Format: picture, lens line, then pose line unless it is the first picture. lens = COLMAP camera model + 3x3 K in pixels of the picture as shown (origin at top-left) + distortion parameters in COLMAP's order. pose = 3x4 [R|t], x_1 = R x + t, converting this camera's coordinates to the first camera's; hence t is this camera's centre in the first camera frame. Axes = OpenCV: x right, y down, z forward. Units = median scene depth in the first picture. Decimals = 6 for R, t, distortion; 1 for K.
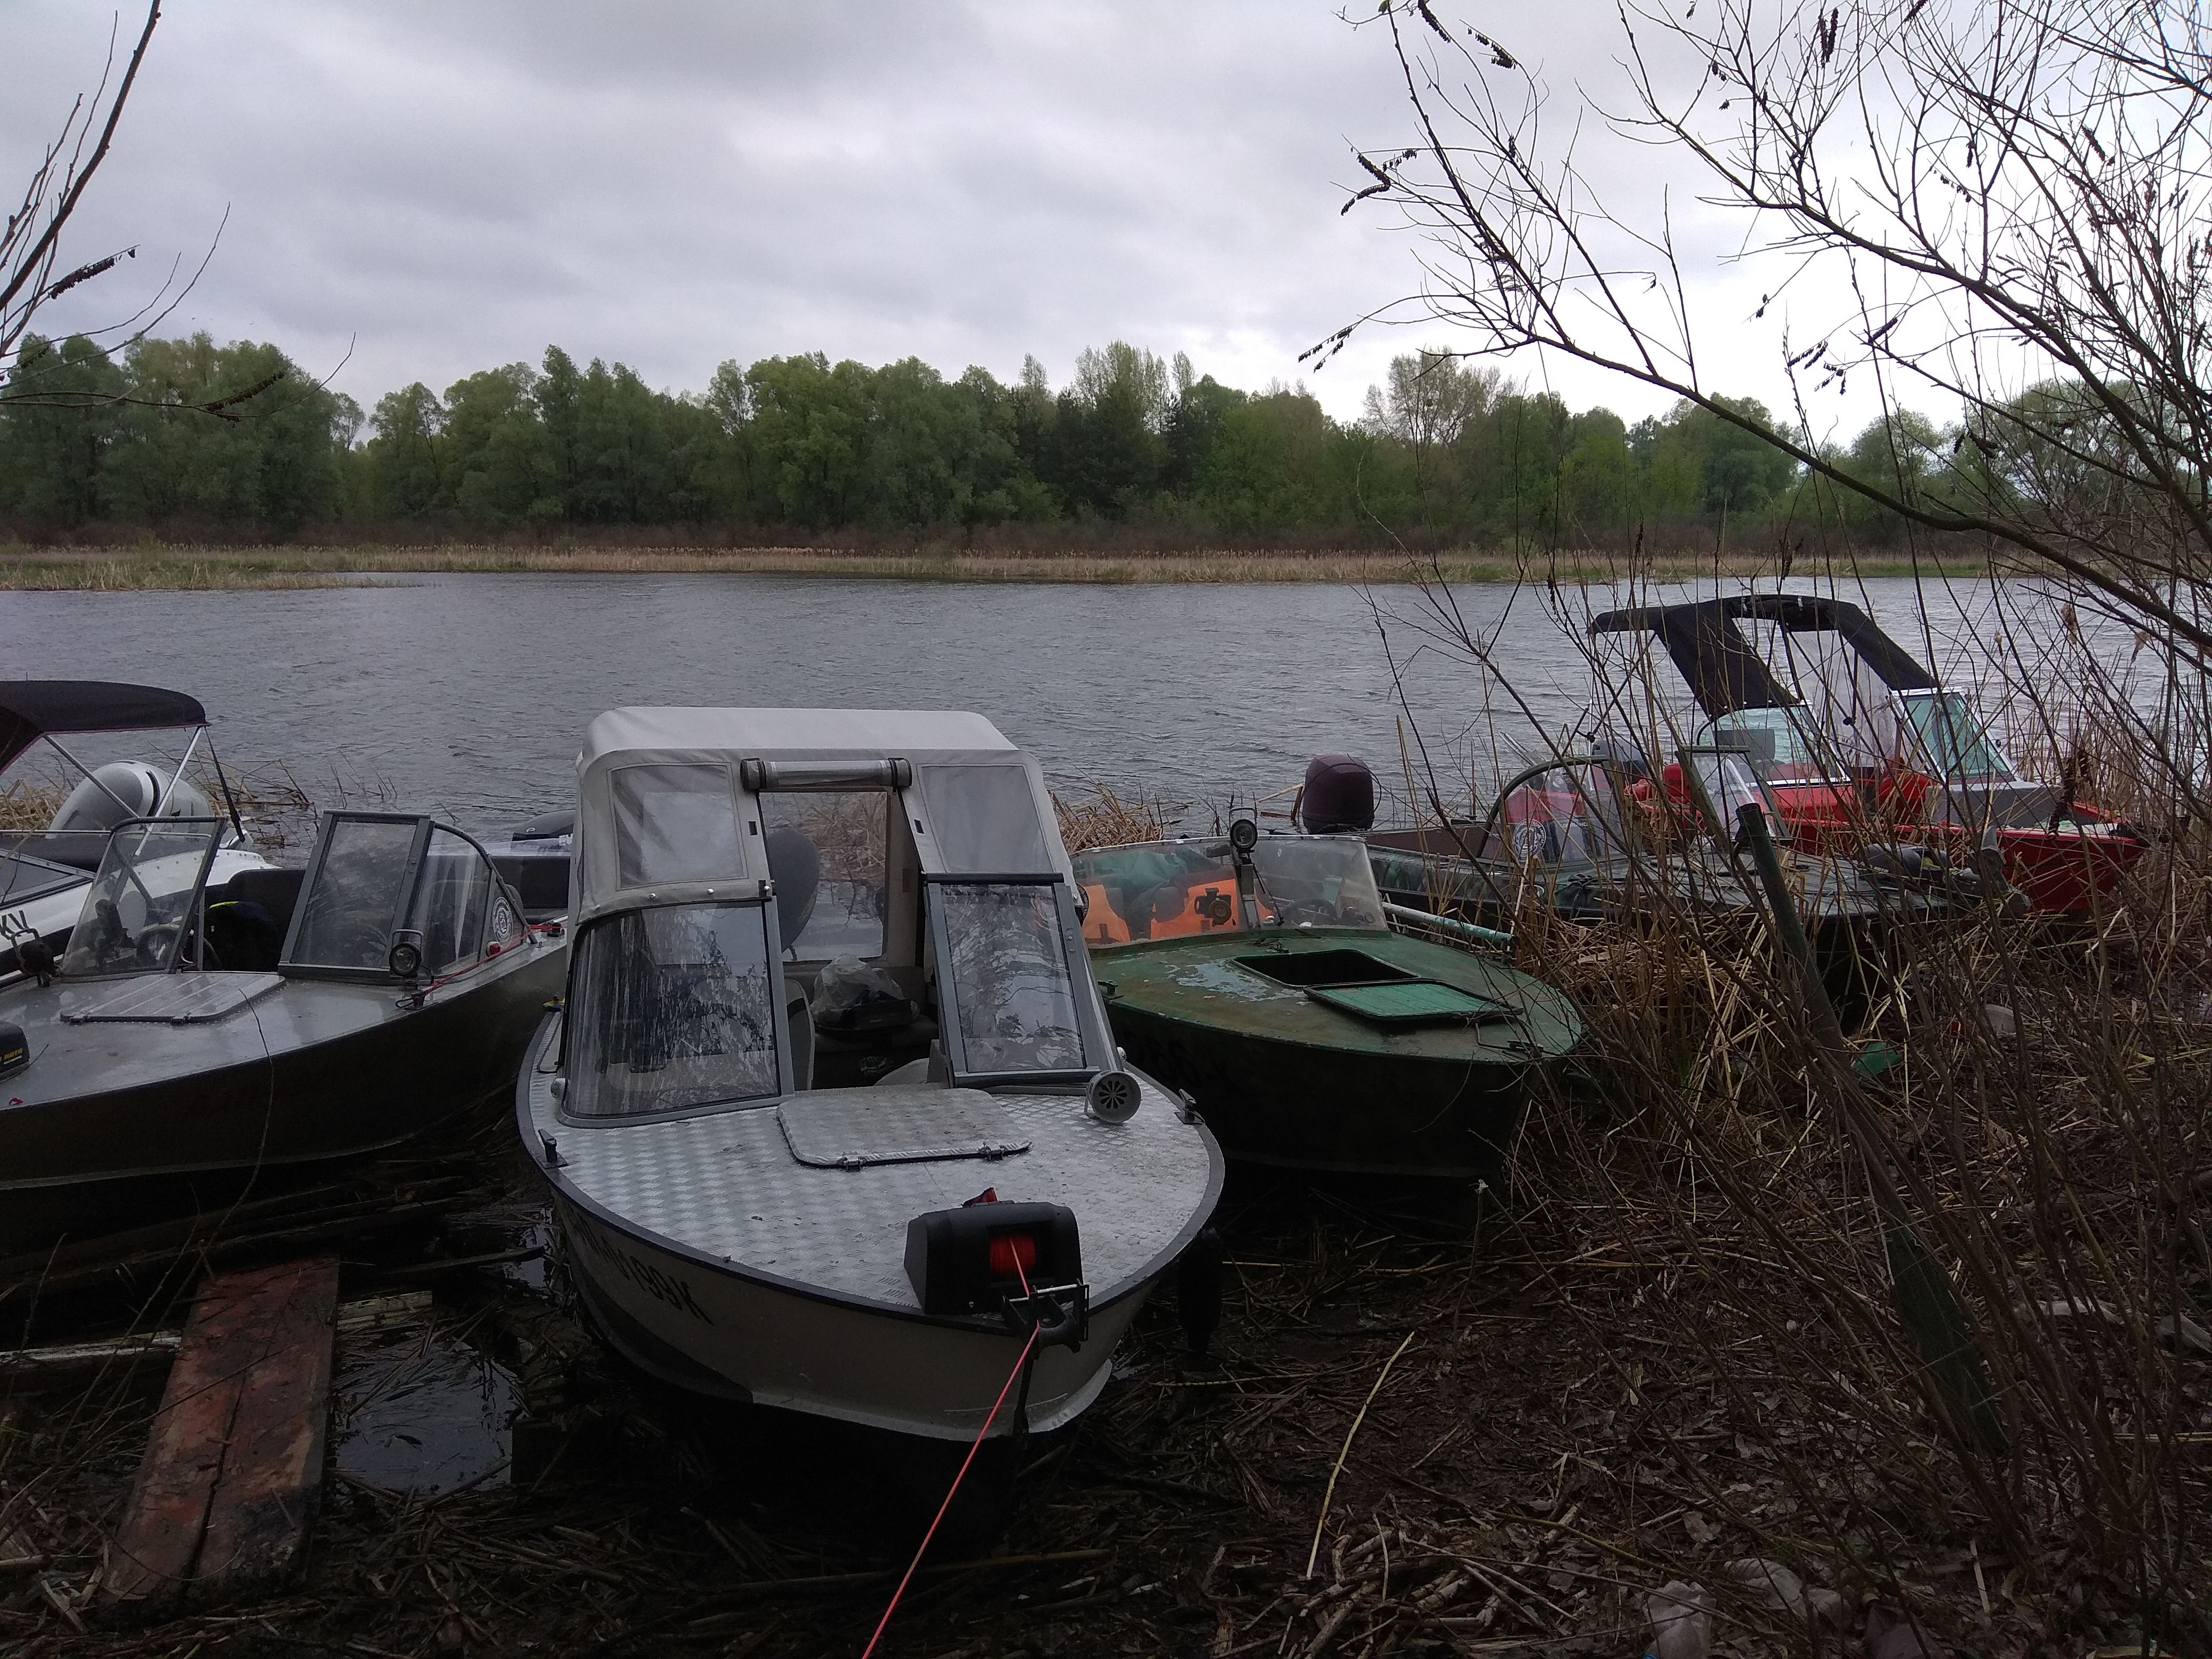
lens RADIAL K [[1705.9, 0, 1102.1], [0, 1705.9, 843.0], [0, 0, 1]] dist [0.108230, -0.135884]
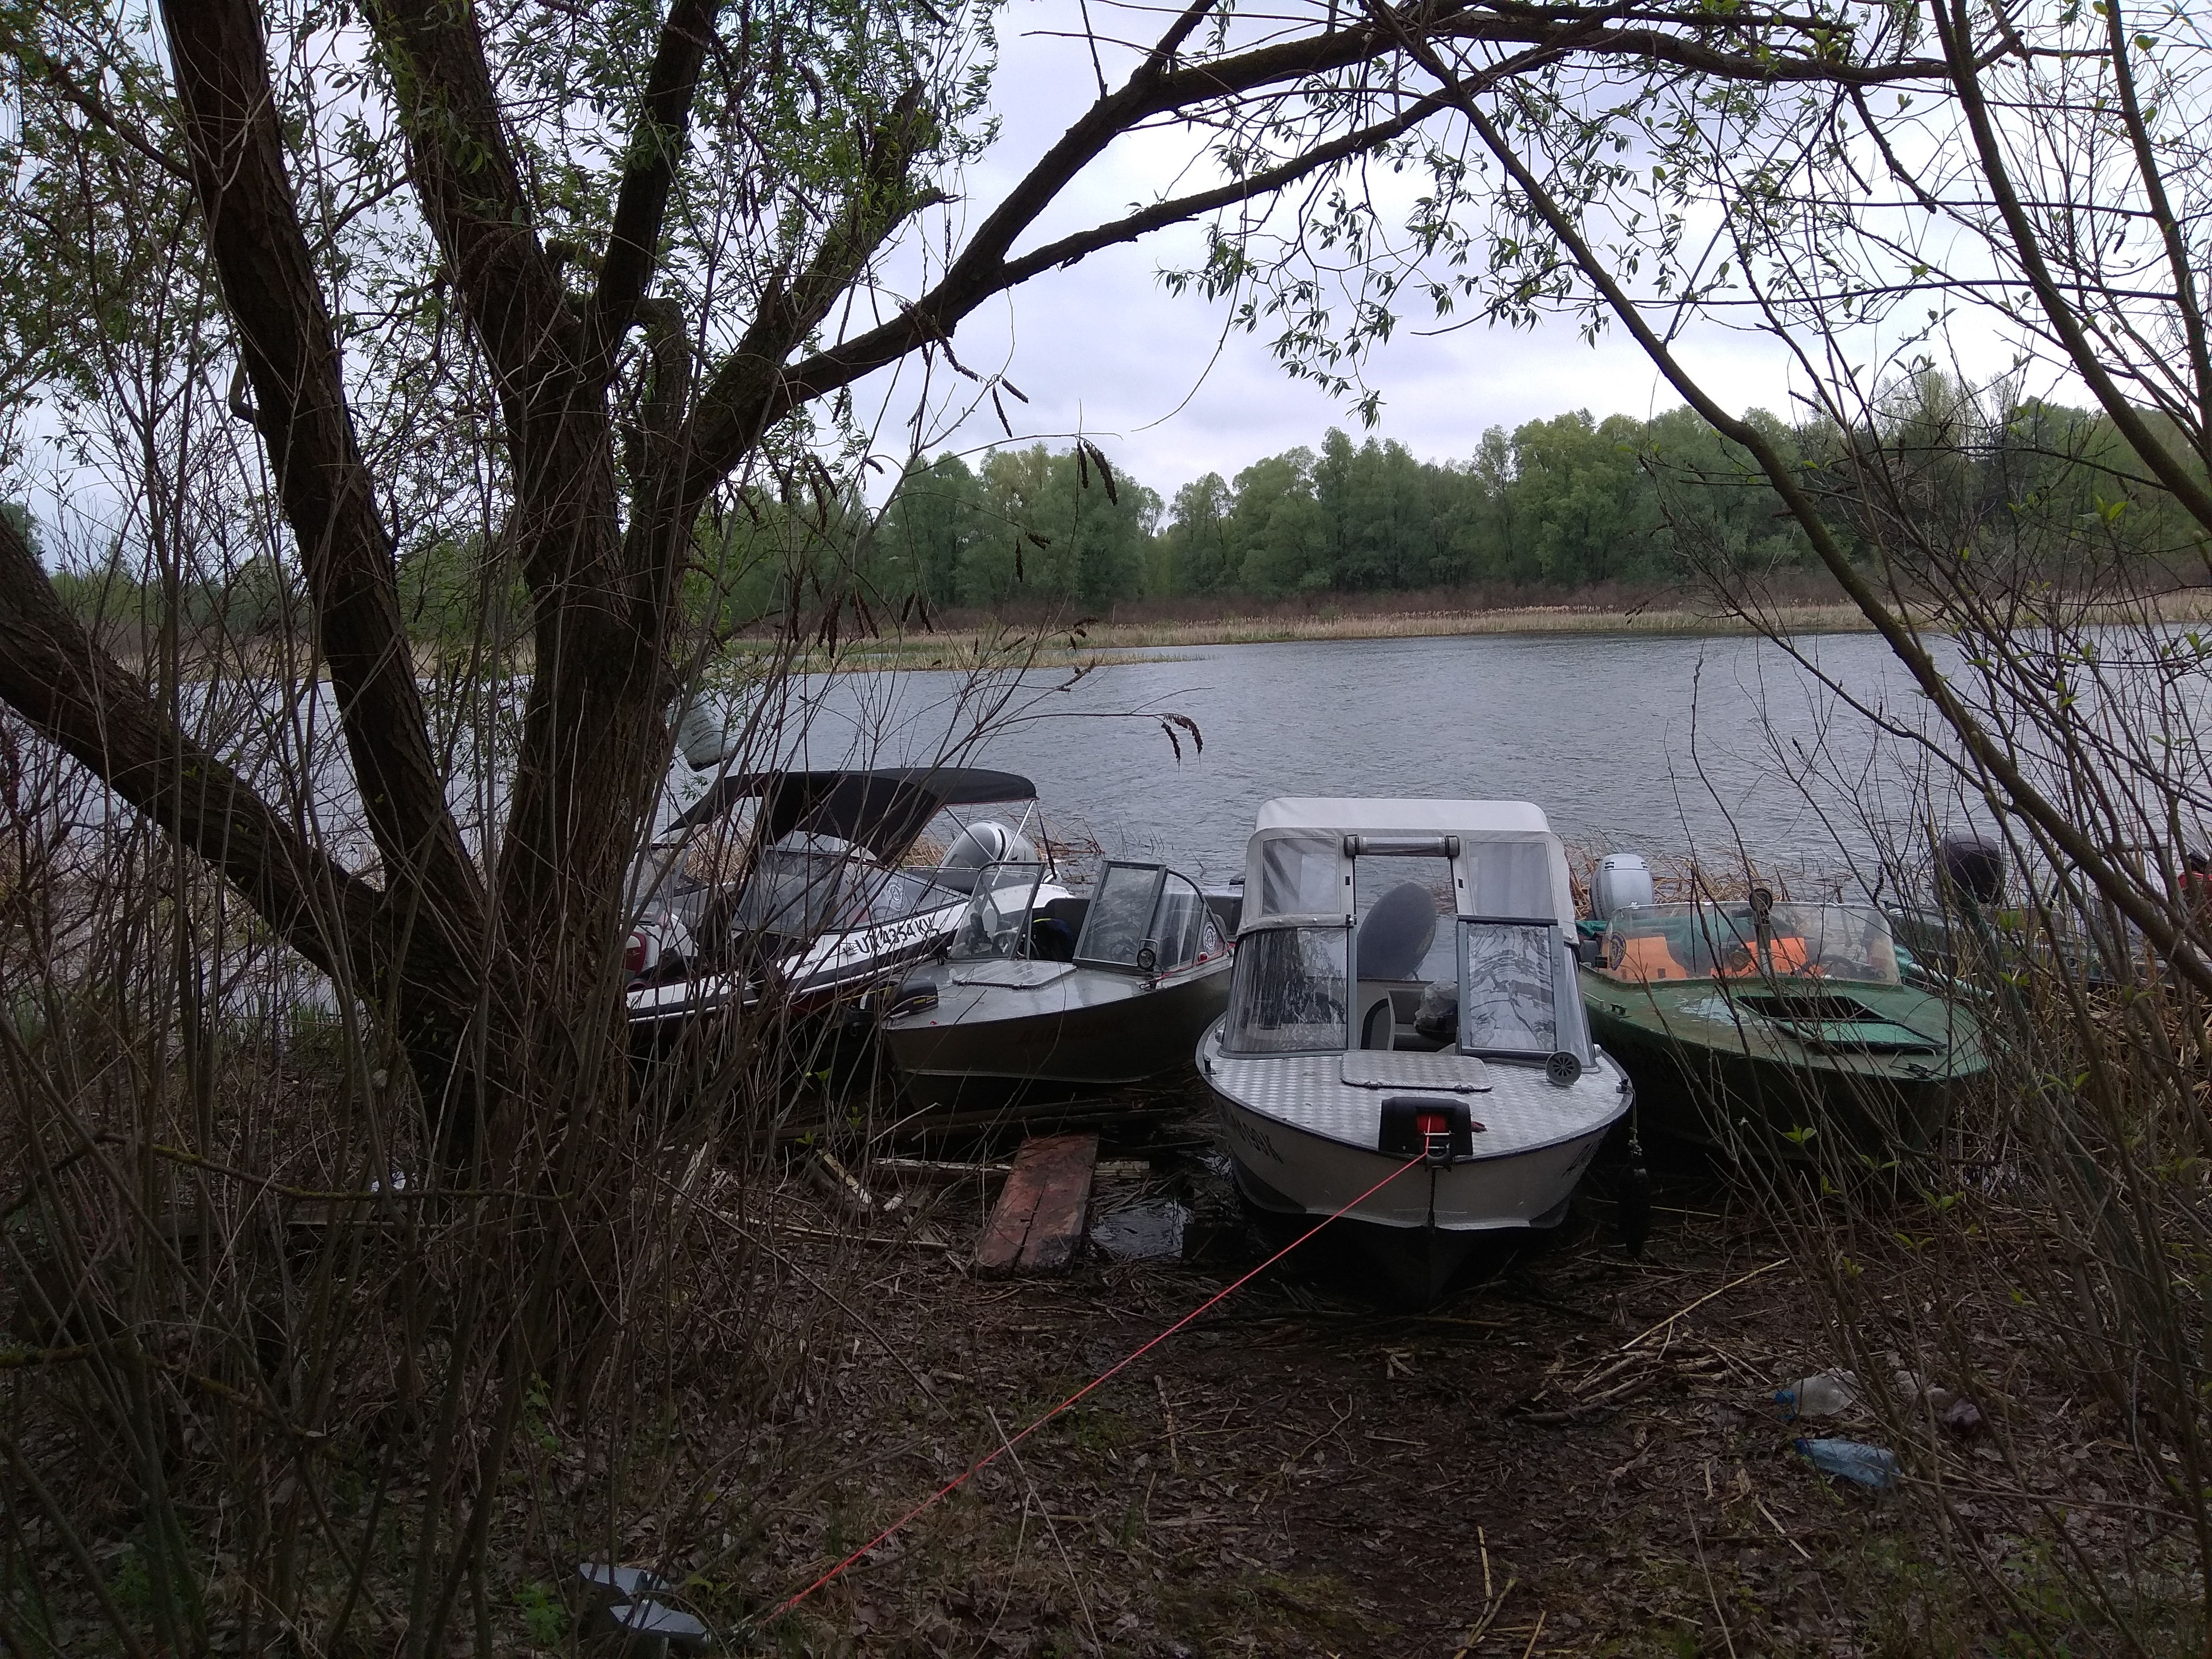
lens RADIAL K [[1705.9, 0, 1101.4], [0, 1705.9, 843.5], [0, 0, 1]] dist [0.108230, -0.135884]
pose [[0.907661, 0.024701, -0.418977, 0.175297], [-0.038233, 0.998982, -0.023932, 0.002426], [0.417960, 0.037741, 0.907681, -0.356034]]
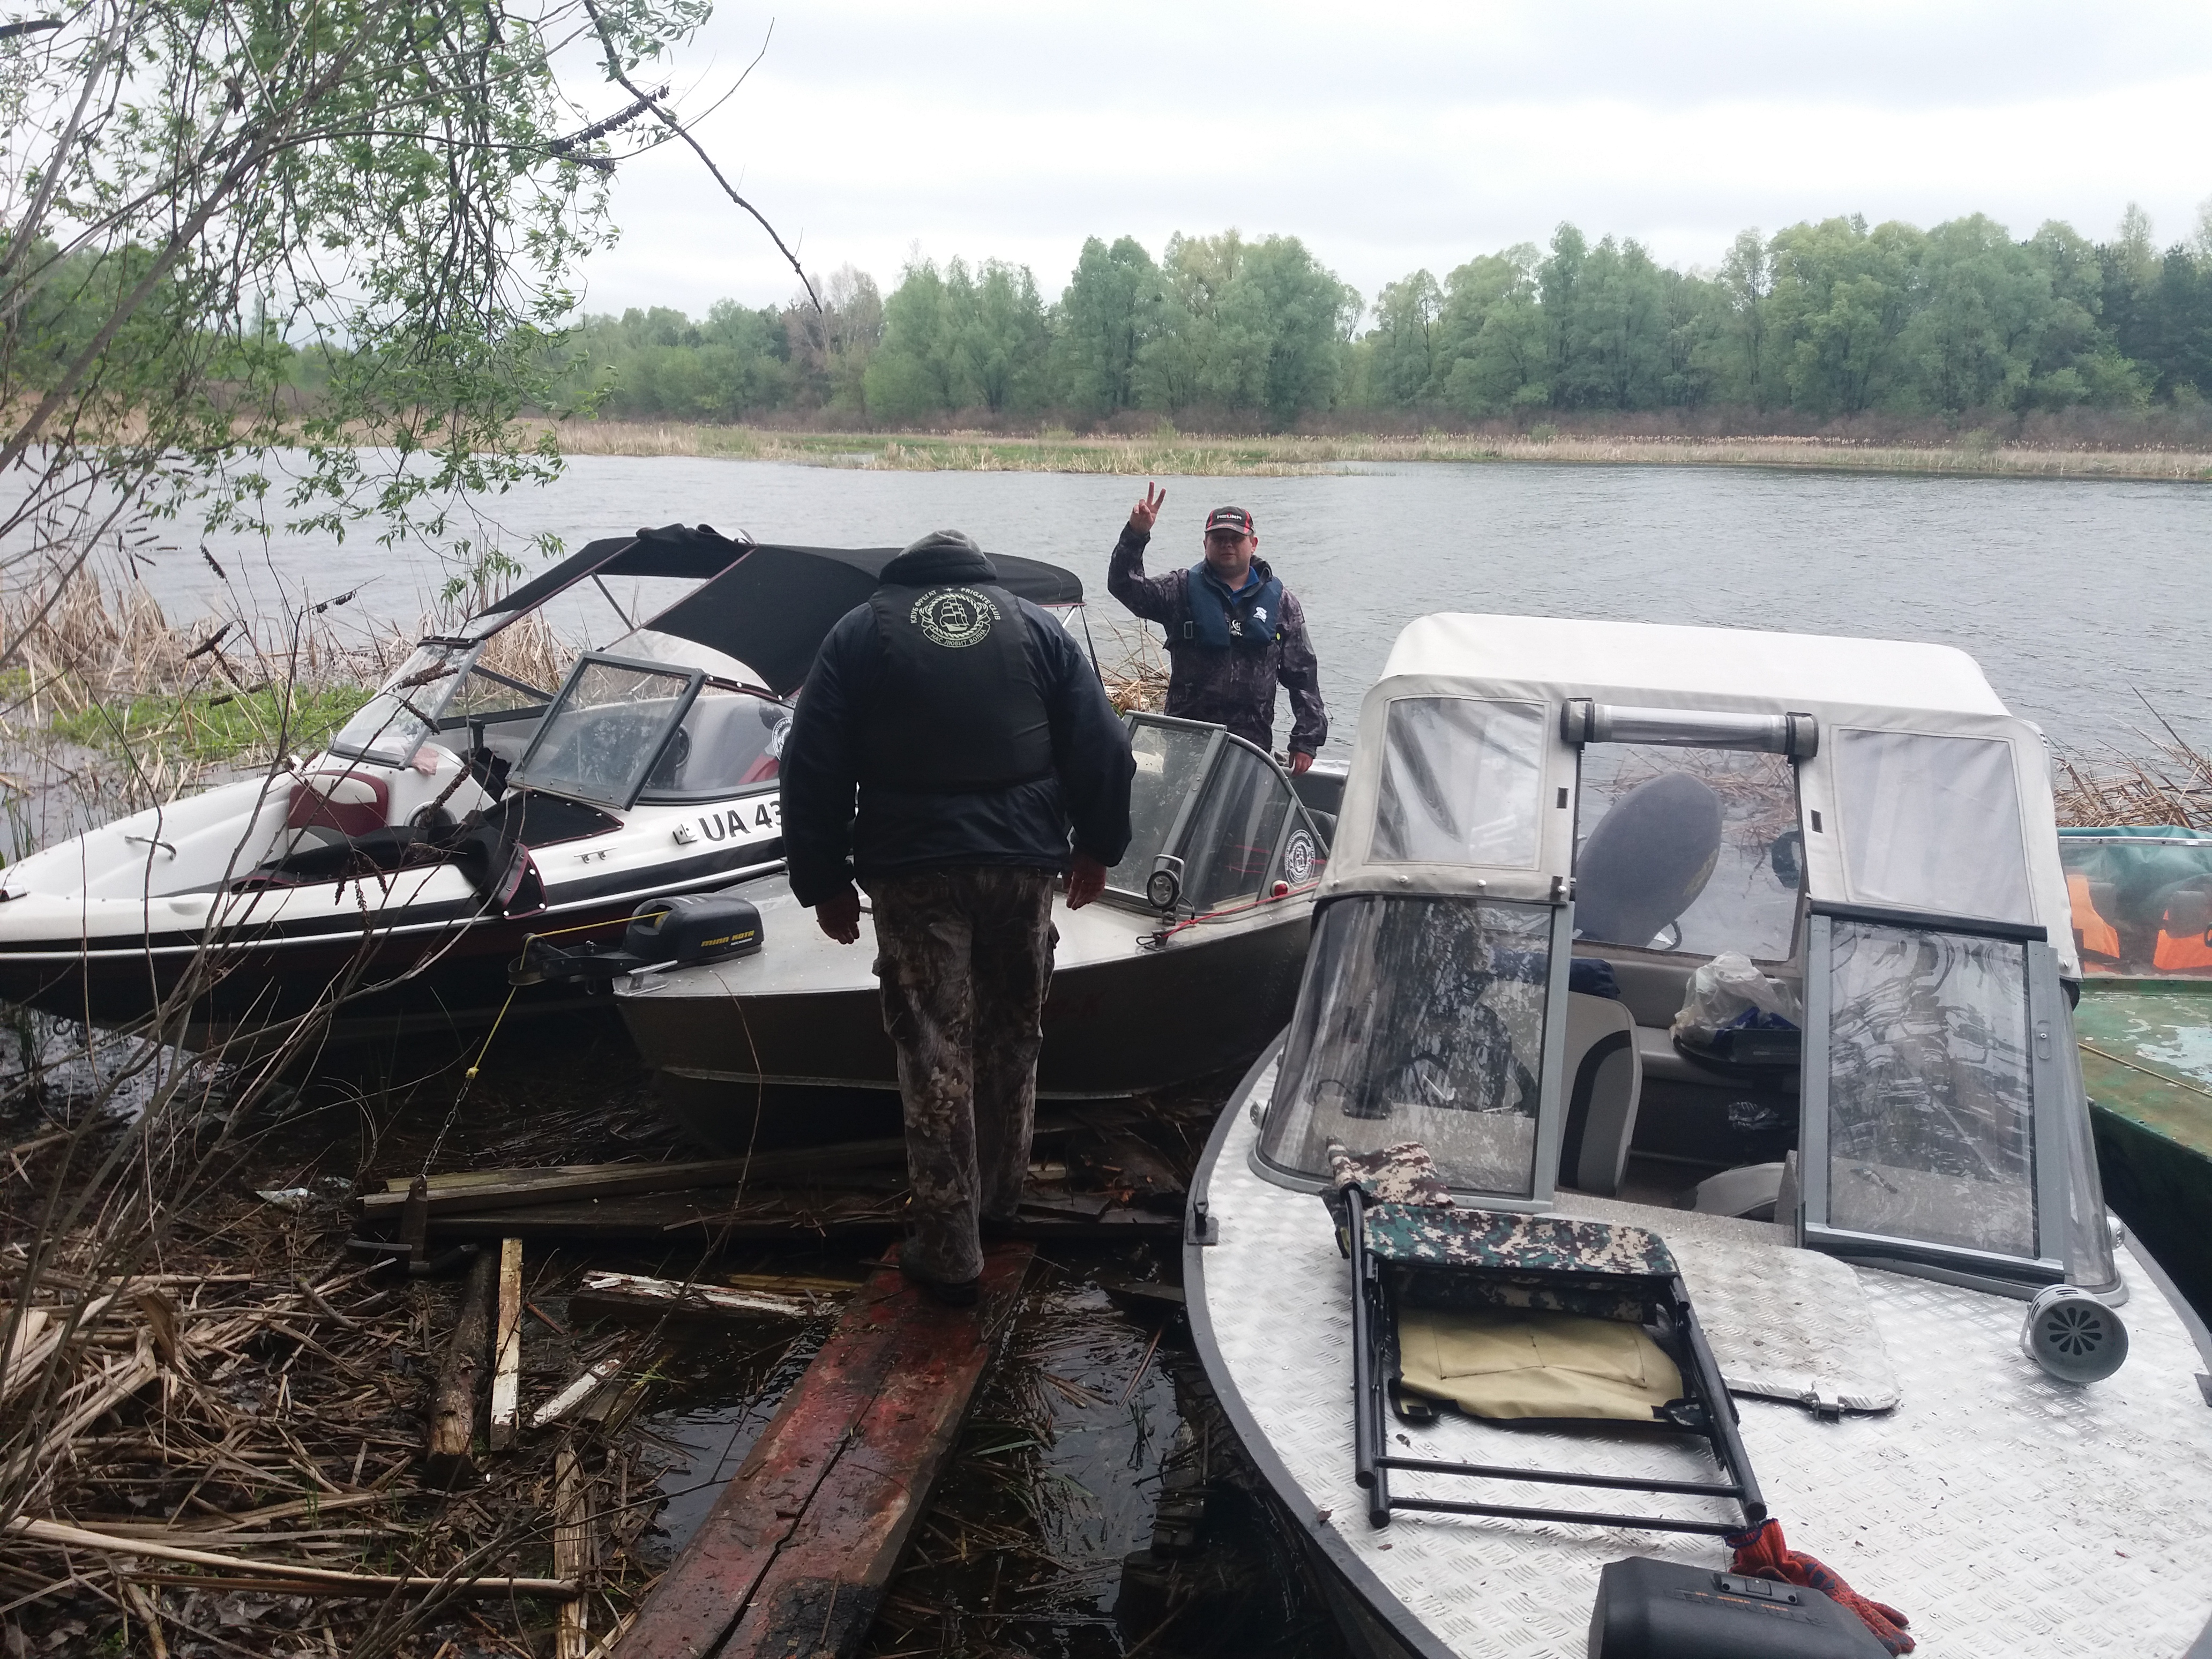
lens RADIAL K [[1808.7, 0, 1112.6], [0, 1808.7, 819.1], [0, 0, 1]] dist [0.057387, -0.075002]
pose [[0.863518, 0.115570, -0.490898, 0.002799], [-0.097417, 0.993280, 0.062481, -0.021314], [0.494820, -0.006132, 0.868974, 0.192793]]
